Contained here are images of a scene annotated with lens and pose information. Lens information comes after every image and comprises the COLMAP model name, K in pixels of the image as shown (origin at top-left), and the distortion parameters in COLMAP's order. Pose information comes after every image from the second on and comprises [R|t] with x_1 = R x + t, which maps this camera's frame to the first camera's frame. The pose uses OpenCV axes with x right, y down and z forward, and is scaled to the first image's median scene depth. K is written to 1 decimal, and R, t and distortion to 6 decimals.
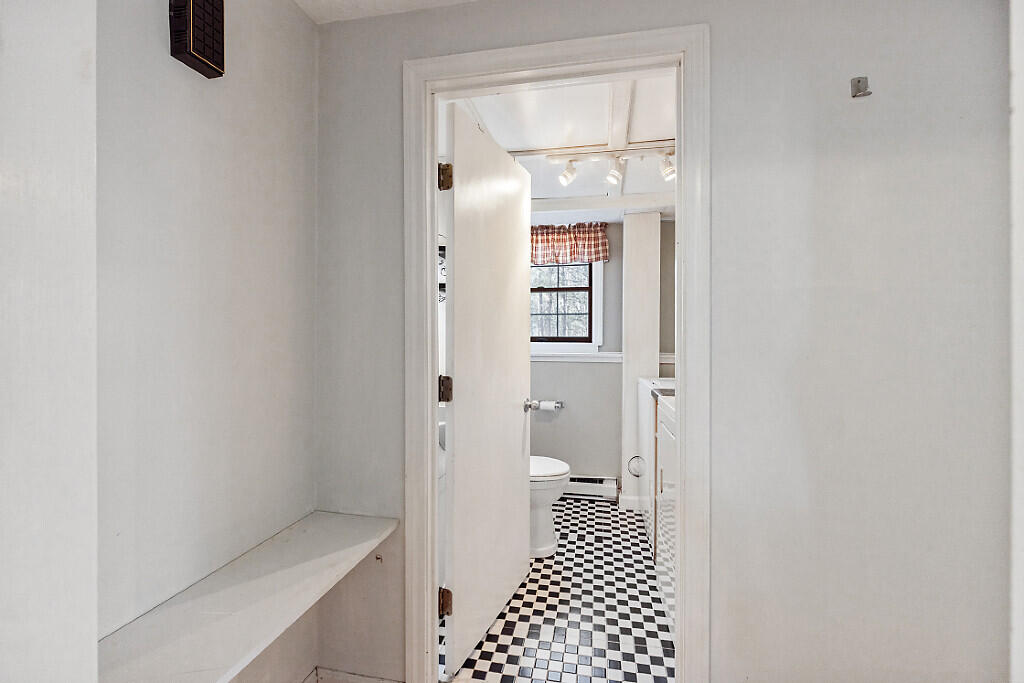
lens RADIAL K [[470.1, 0, 505.0], [0, 470.1, 323.7], [0, 0, 1]] dist [-0.001634, -0.000587]
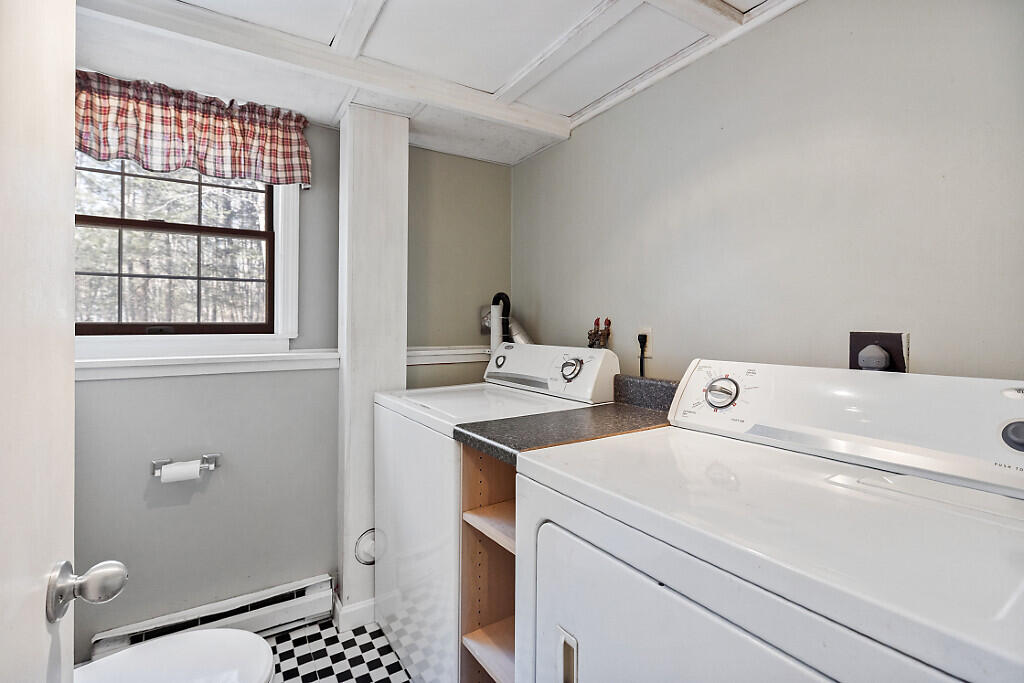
lens RADIAL K [[470.1, 0, 505.0], [0, 470.1, 323.7], [0, 0, 1]] dist [-0.001634, -0.000587]
pose [[0.728359, -0.000300, 0.685195, 0.005510], [-0.018122, 0.999642, 0.019701, 0.013542], [-0.684956, -0.026767, 0.728093, 0.425965]]
